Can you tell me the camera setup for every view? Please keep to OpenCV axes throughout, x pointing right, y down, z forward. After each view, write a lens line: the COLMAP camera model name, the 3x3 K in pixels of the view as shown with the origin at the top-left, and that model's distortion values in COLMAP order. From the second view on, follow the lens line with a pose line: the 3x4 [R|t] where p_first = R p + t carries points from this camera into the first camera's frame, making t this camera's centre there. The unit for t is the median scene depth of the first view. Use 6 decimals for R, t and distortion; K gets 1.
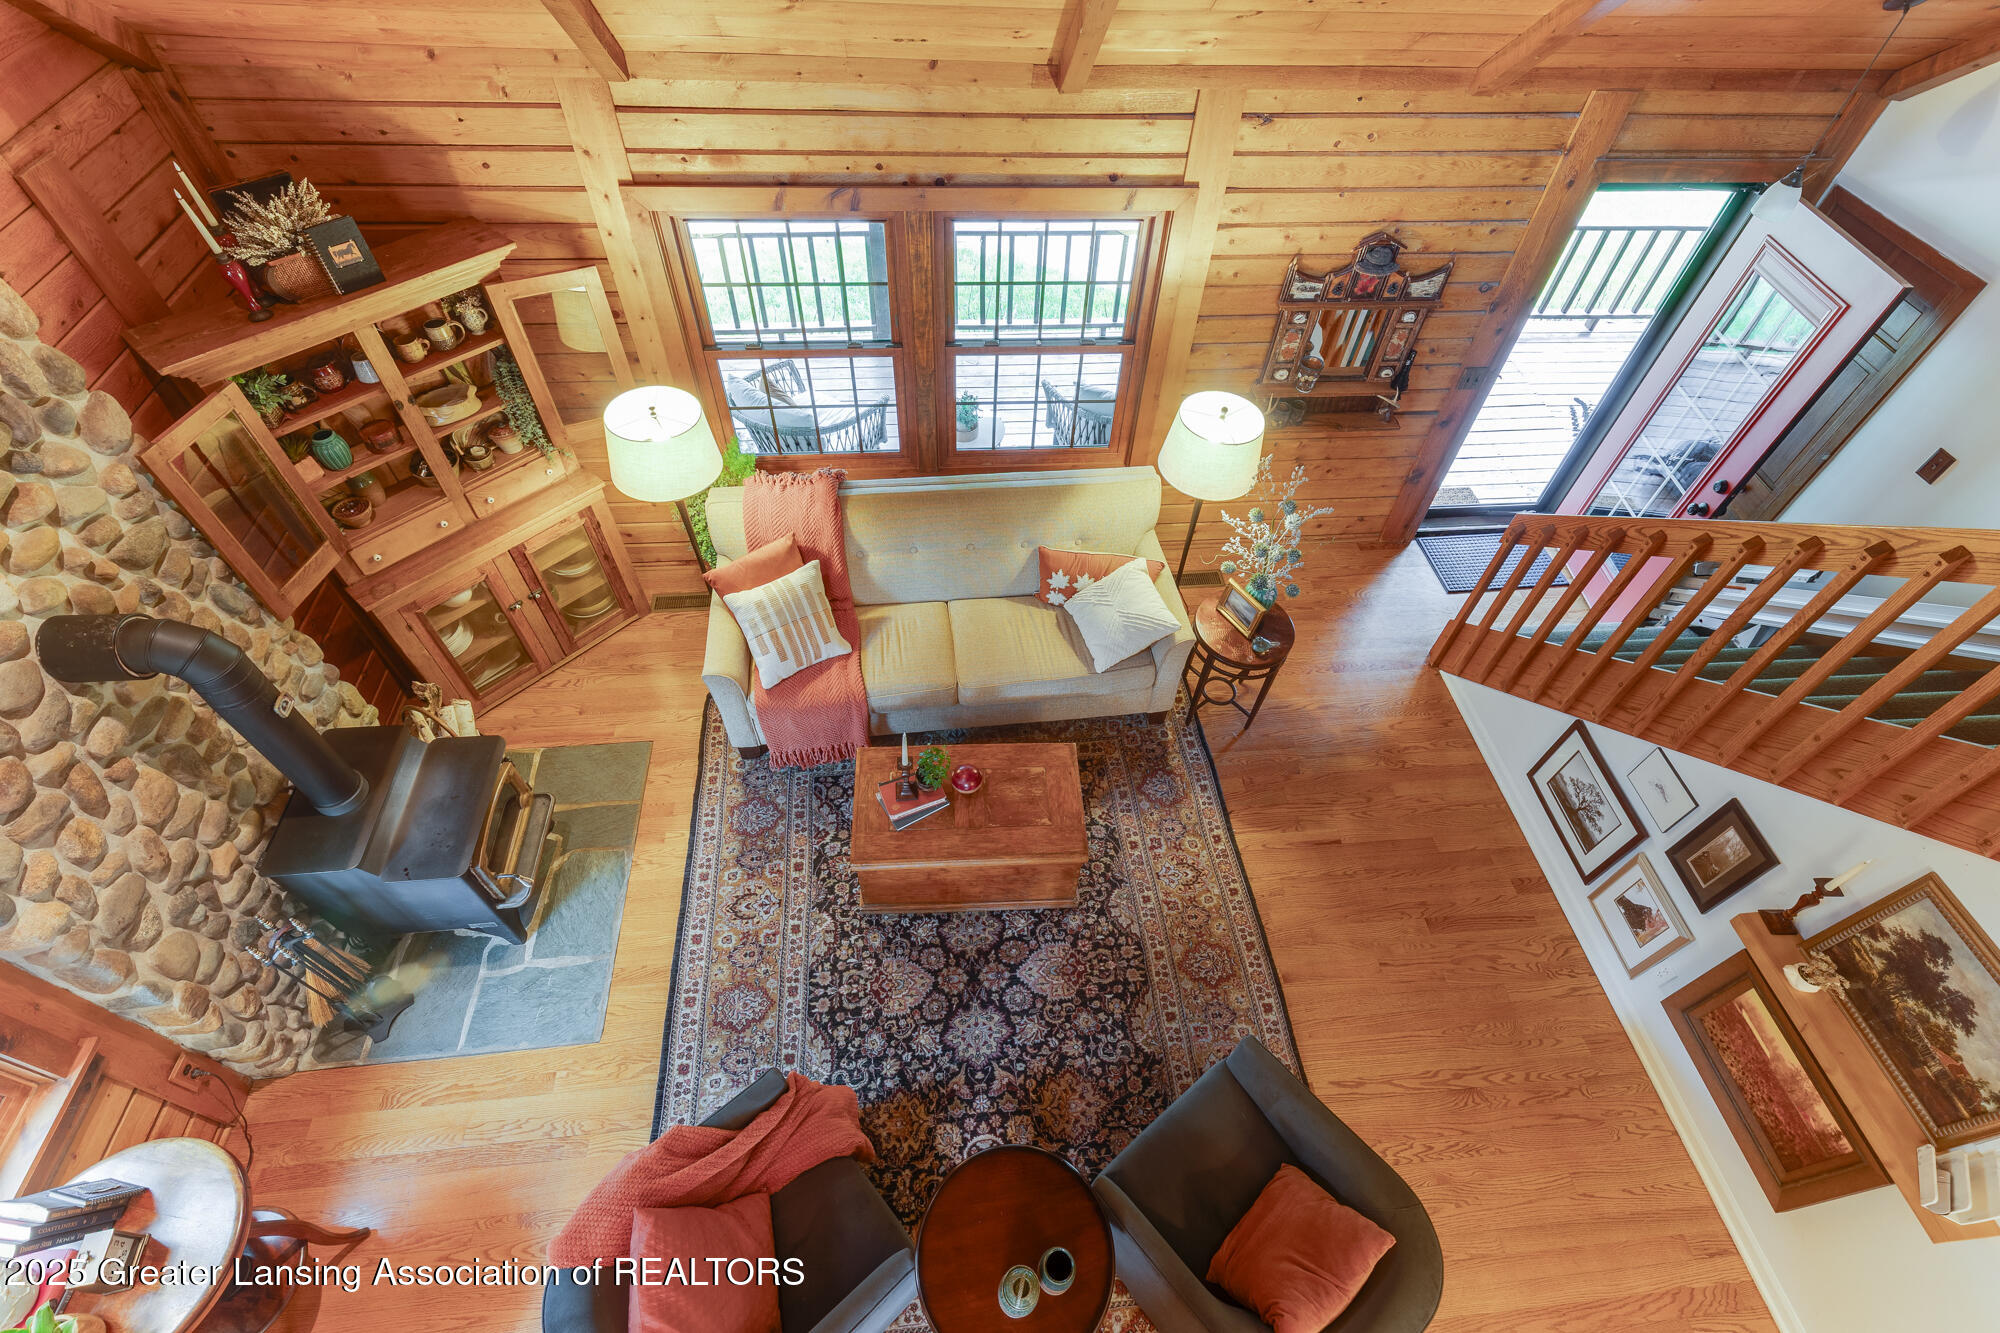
lens RADIAL K [[913.1, 0, 1018.9], [0, 913.1, 674.3], [0, 0, 1]] dist [0.012988, -0.001641]
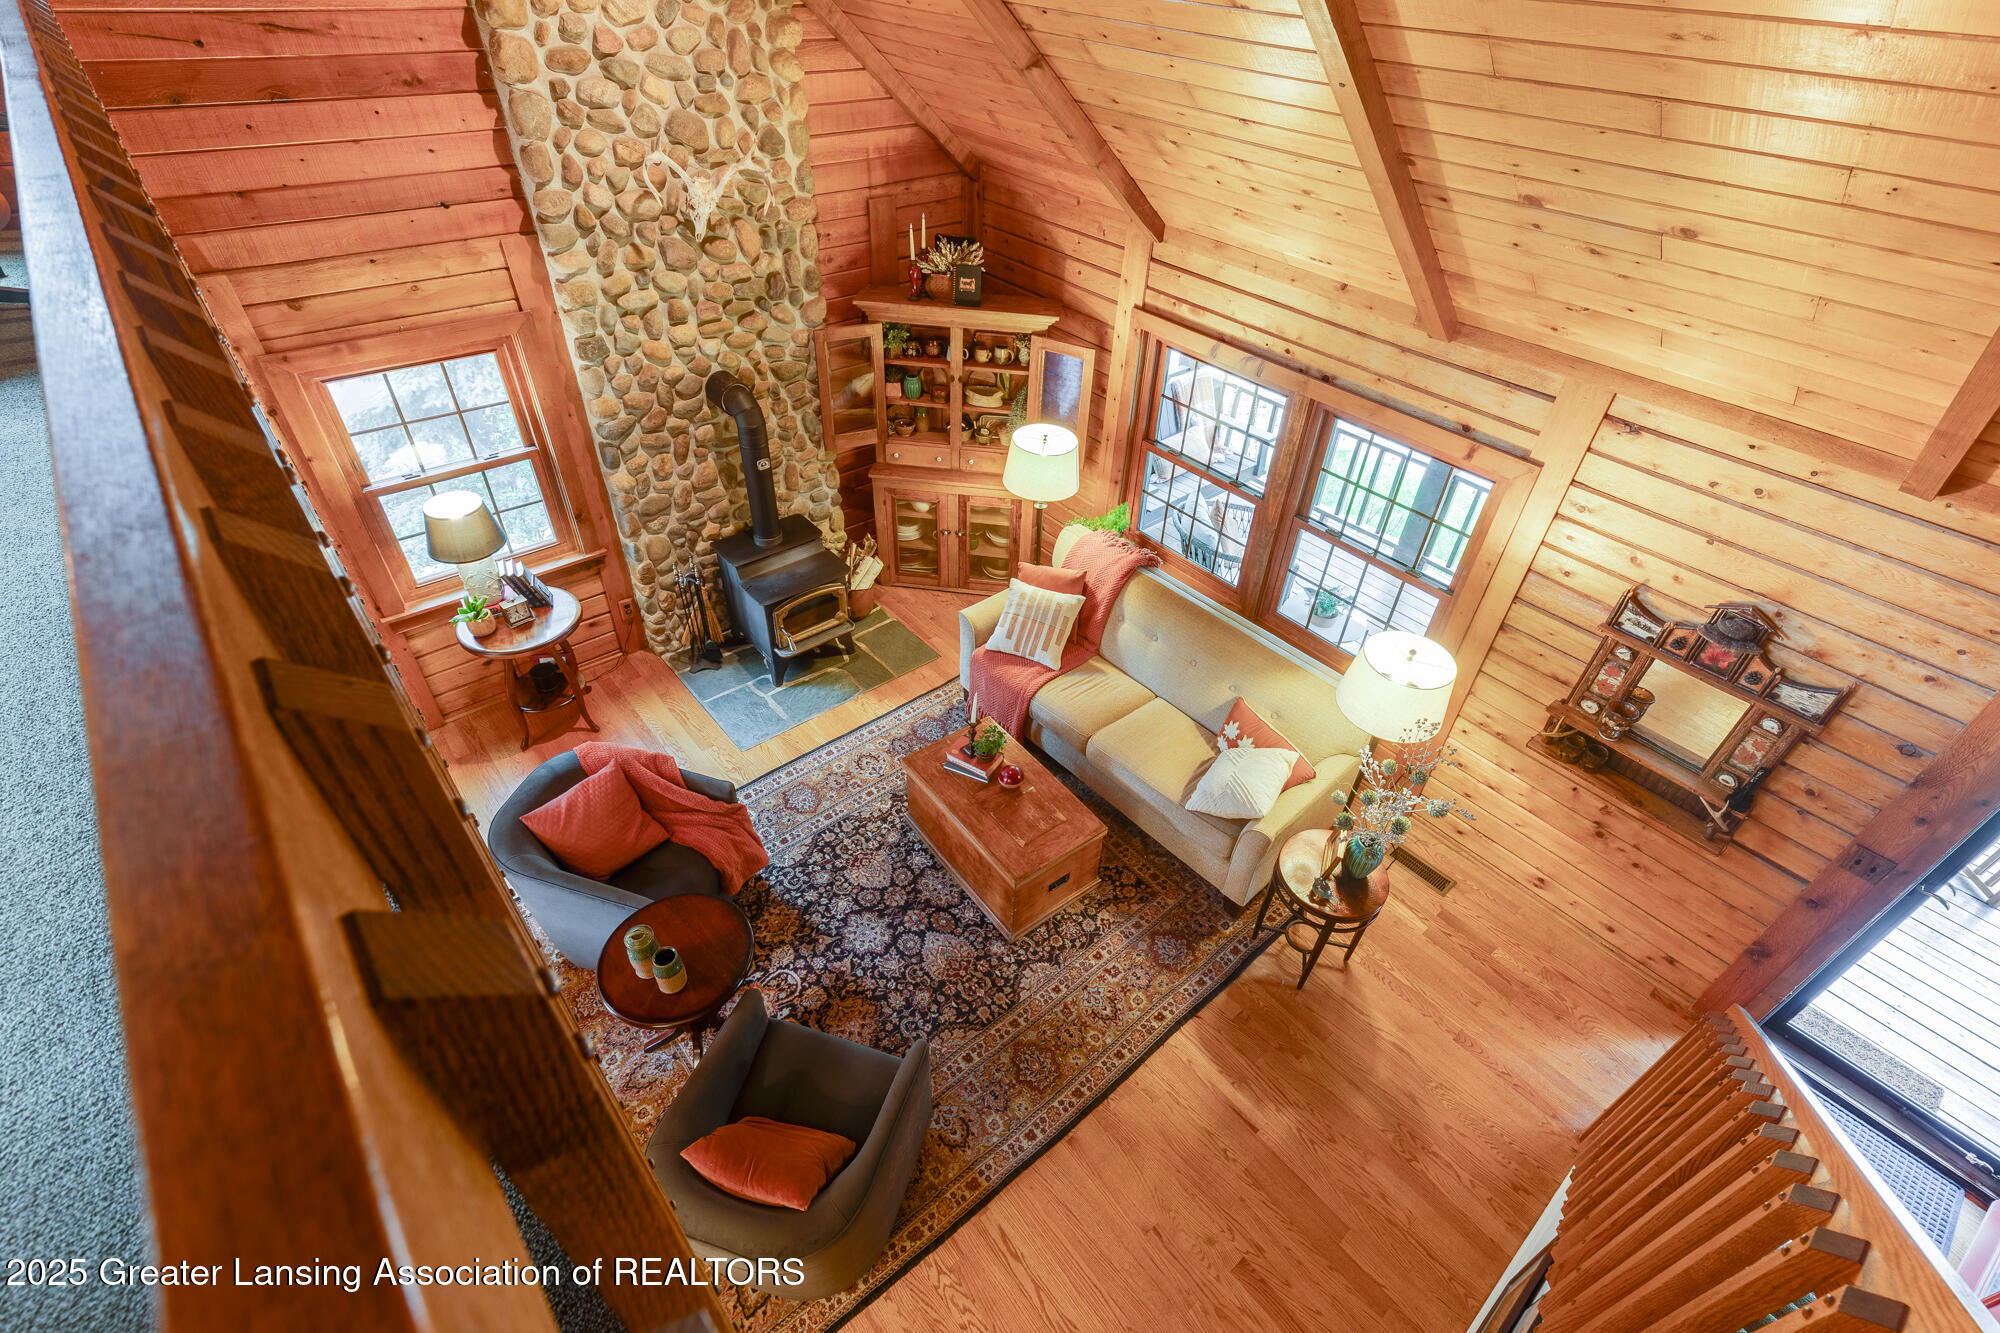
lens RADIAL K [[913.1, 0, 1005.0], [0, 913.1, 668.5], [0, 0, 1]] dist [0.012988, -0.001641]
pose [[0.558827, 0.513354, -0.651291, 0.649178], [-0.653077, 0.756441, 0.035874, -0.028278], [0.511080, 0.405295, 0.757980, 0.048744]]
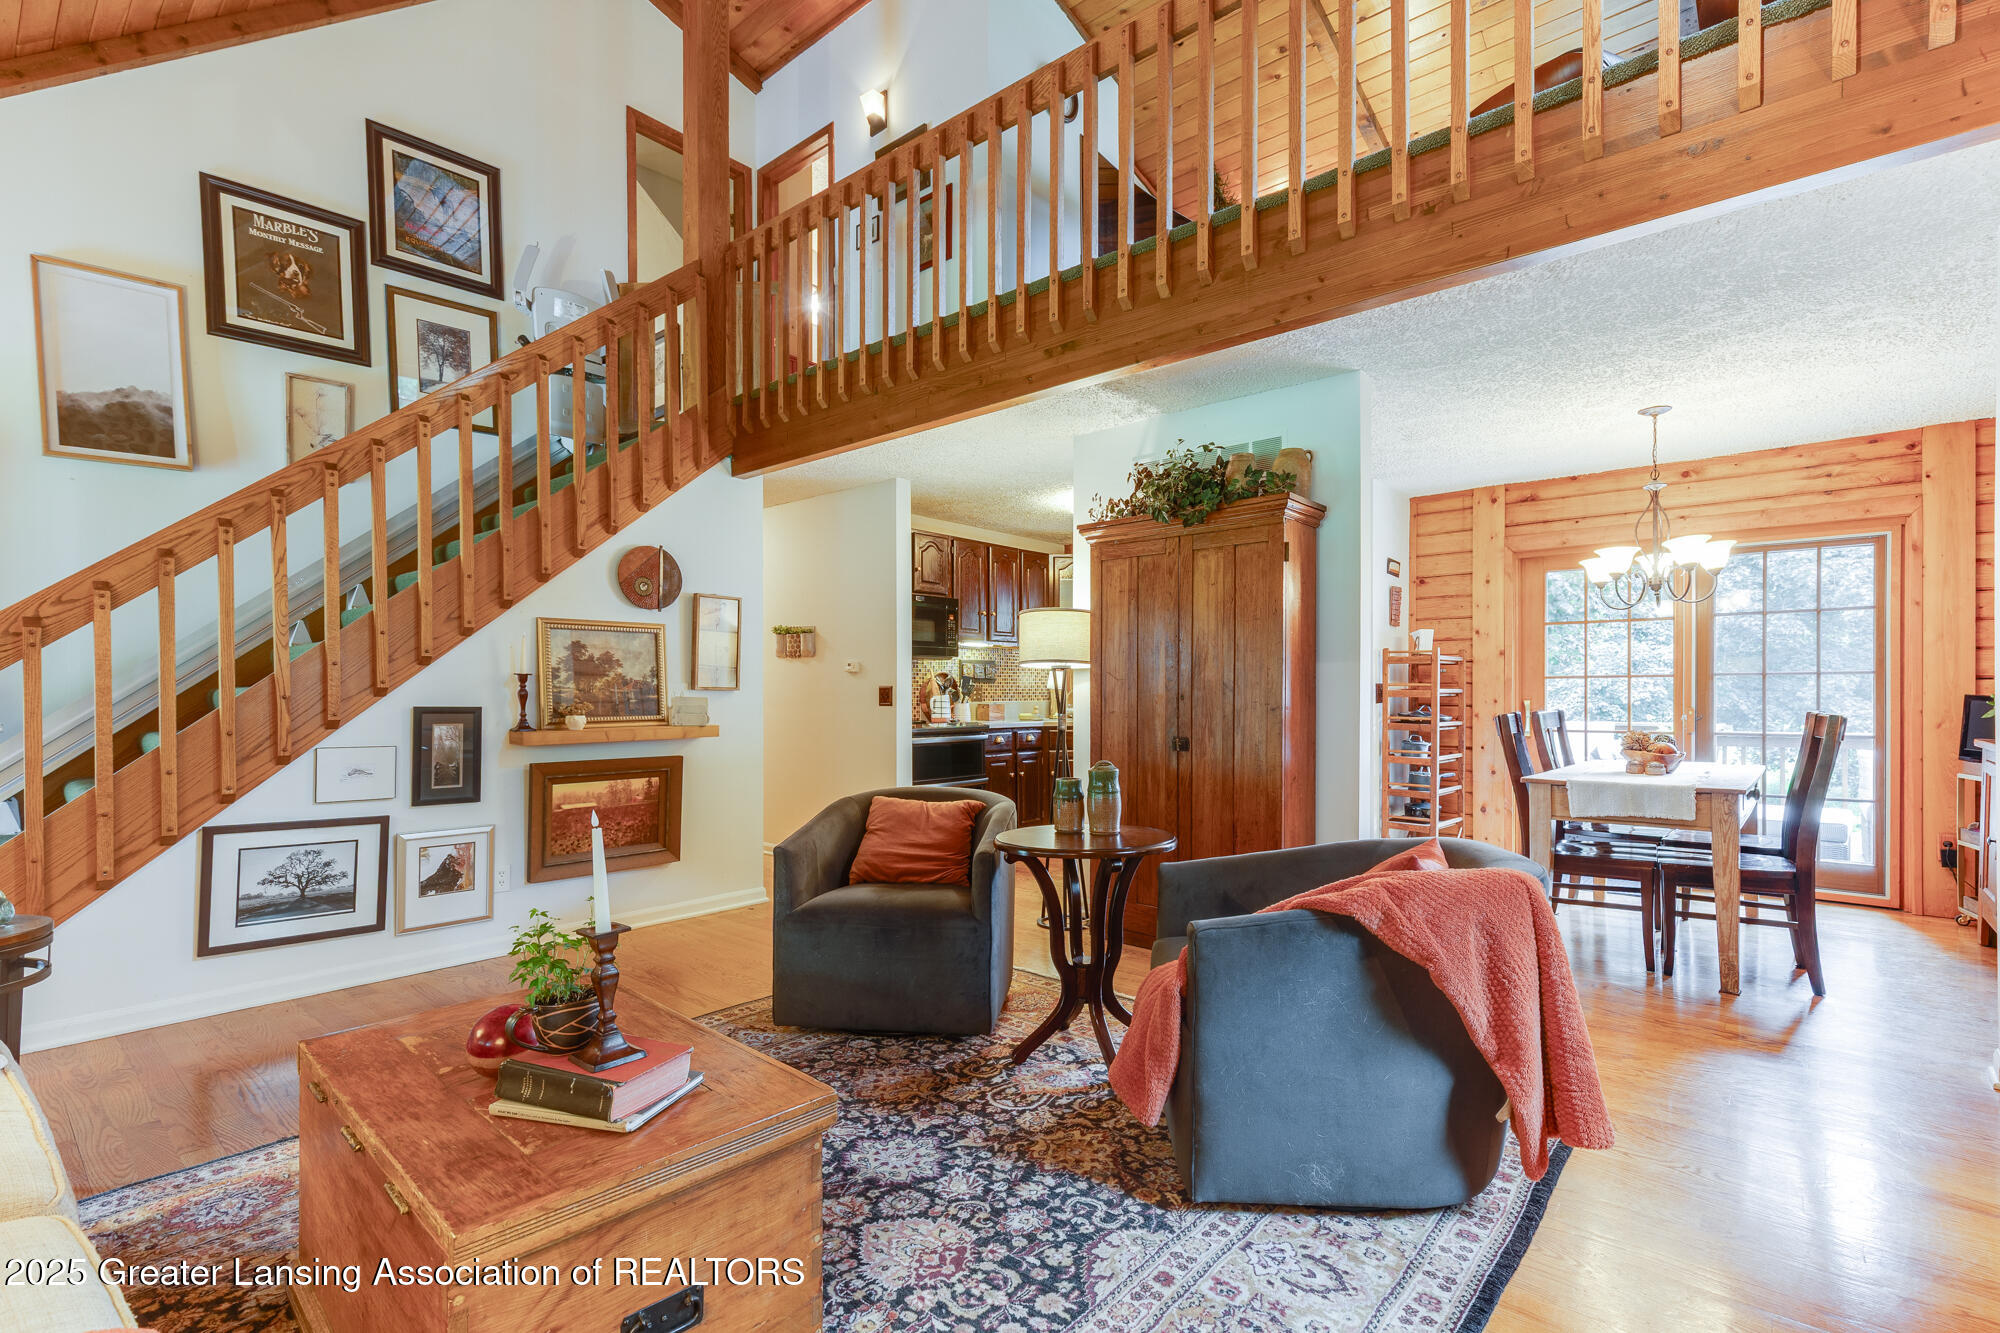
lens RADIAL K [[913.1, 0, 1018.3], [0, 913.1, 703.2], [0, 0, 1]] dist [0.012988, -0.001641]
pose [[-0.690089, -0.044121, 0.722378, -0.521653], [0.545220, 0.624700, 0.559004, -0.089176], [-0.475933, 0.779618, -0.407043, 0.965174]]
